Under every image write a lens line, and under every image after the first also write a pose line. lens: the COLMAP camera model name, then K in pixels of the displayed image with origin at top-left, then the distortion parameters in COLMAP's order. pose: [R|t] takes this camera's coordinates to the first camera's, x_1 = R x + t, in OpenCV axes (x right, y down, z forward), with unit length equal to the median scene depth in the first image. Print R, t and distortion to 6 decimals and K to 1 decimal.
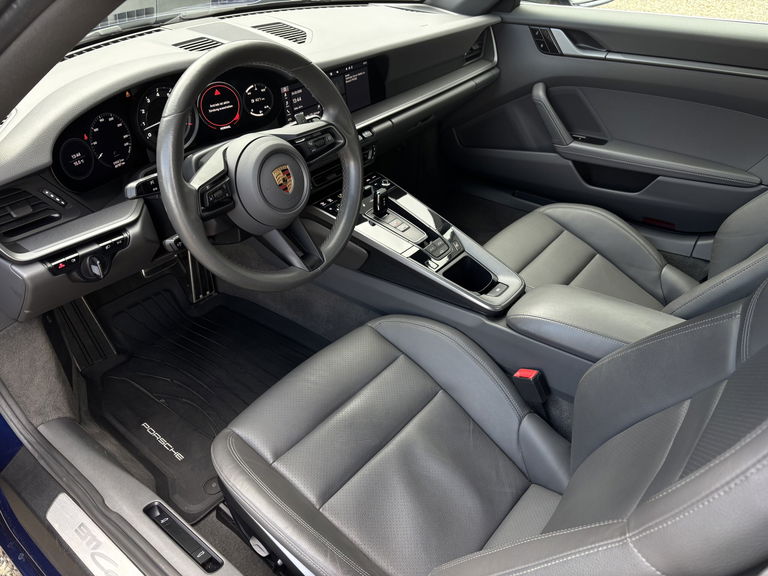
lens RADIAL K [[589.5, 0, 381.9], [0, 589.5, 286.1], [0, 0, 1]] dist [0.015874, -0.041390]
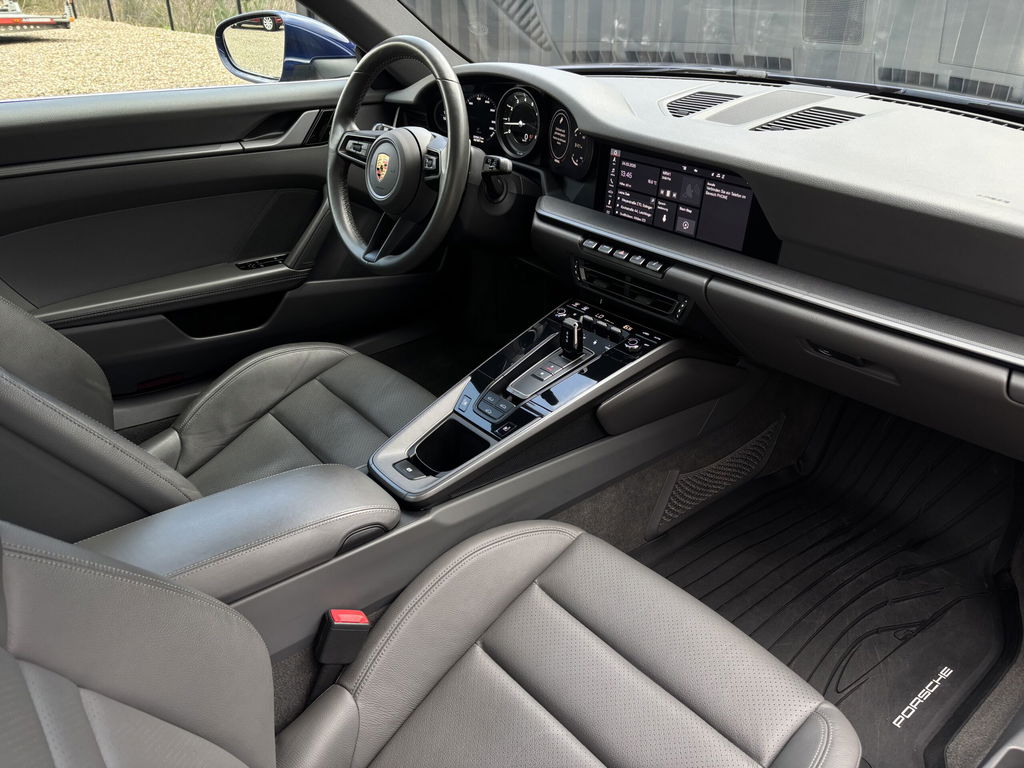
lens RADIAL K [[786.0, 0, 511.3], [0, 786.0, 392.9], [0, 0, 1]] dist [0.015874, -0.041390]
pose [[-0.198862, 0.488085, -0.849839, 0.918621], [-0.550820, 0.661568, 0.508847, -0.589391], [0.810587, 0.569299, 0.137286, 0.948970]]
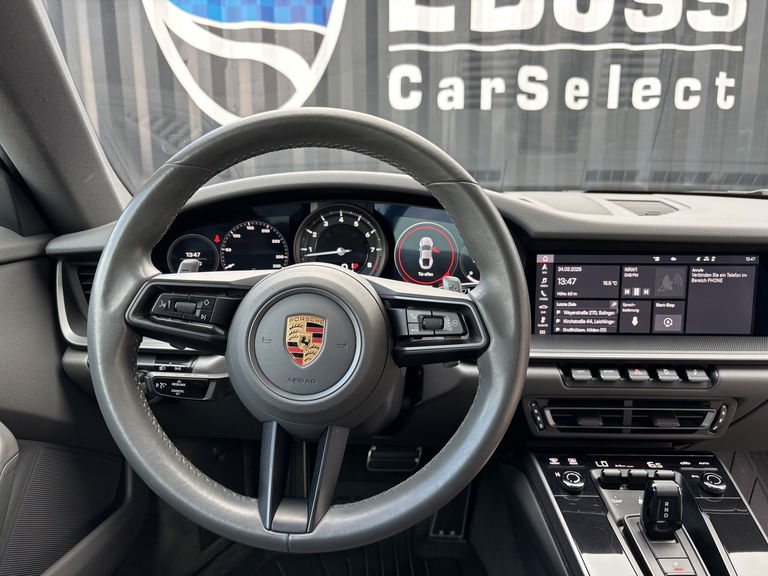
lens RADIAL K [[589.5, 0, 374.0], [0, 589.5, 292.4], [0, 0, 1]] dist [0.015874, -0.041390]
pose [[0.594934, 0.175698, -0.784336, 0.225860], [-0.461313, 0.873737, -0.154190, -0.126936], [0.658213, 0.453558, 0.600867, 0.538147]]
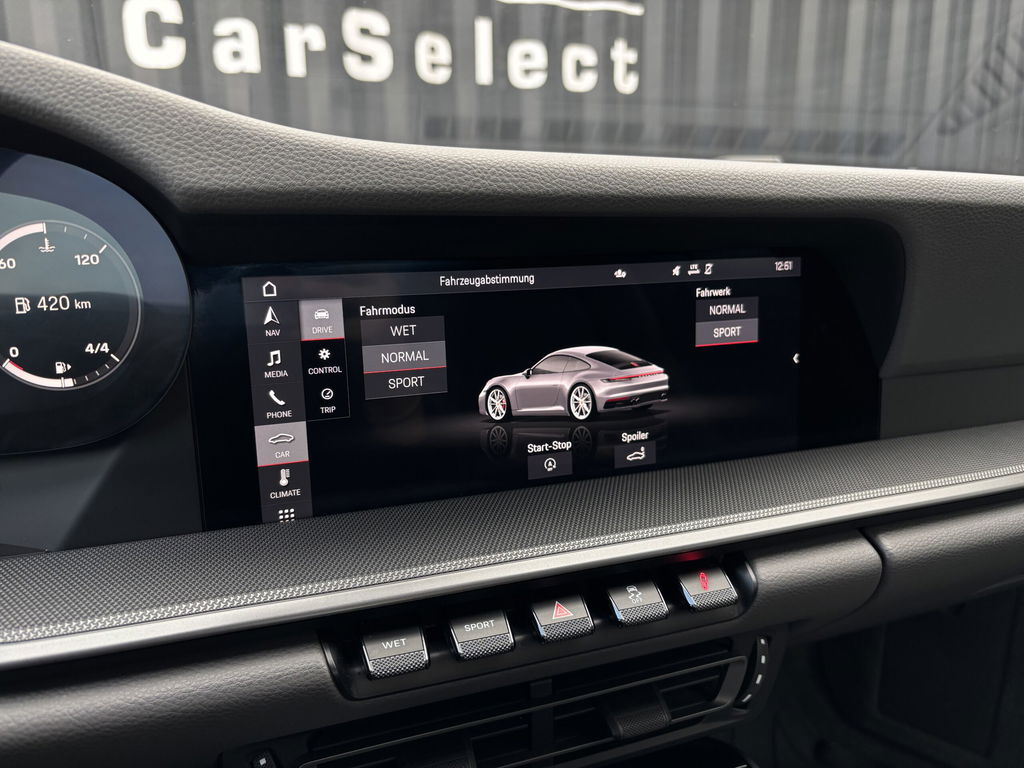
lens RADIAL K [[786.0, 0, 506.7], [0, 786.0, 380.0], [0, 0, 1]] dist [0.015874, -0.041390]
pose [[0.855061, 0.130572, -0.501819, 0.041339], [-0.300481, 0.913491, -0.274308, -0.262920], [0.422590, 0.385337, 0.820325, 0.848032]]
